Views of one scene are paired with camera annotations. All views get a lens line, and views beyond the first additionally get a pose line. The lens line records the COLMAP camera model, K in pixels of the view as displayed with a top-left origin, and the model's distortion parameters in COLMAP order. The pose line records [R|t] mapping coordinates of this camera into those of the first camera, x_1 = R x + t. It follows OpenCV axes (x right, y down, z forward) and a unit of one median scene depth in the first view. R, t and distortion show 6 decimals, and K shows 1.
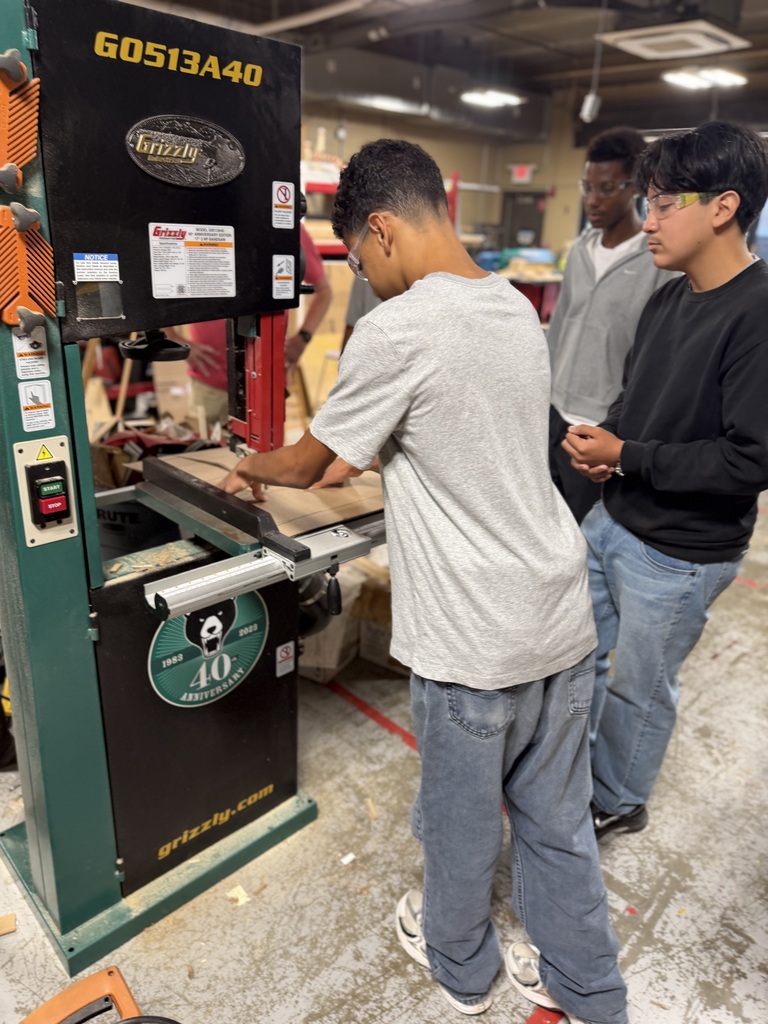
lens RADIAL K [[740.9, 0, 384.0], [0, 740.9, 512.0], [0, 0, 1]] dist [0.002918, -0.003108]
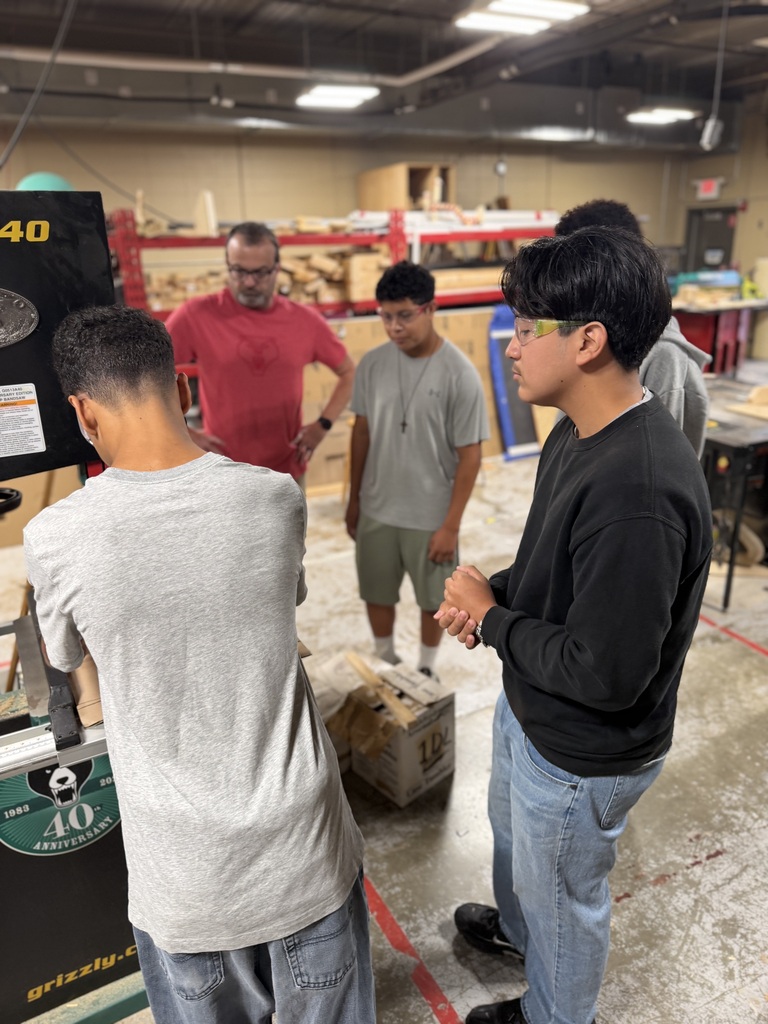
lens RADIAL K [[753.8, 0, 387.0], [0, 753.8, 513.6], [0, 0, 1]] dist [-0.048113, 0.040323]
pose [[0.960757, 0.021639, -0.276545, 0.410189], [-0.028722, 0.999354, -0.021588, -0.169682], [0.275899, 0.028684, 0.960759, 0.166433]]
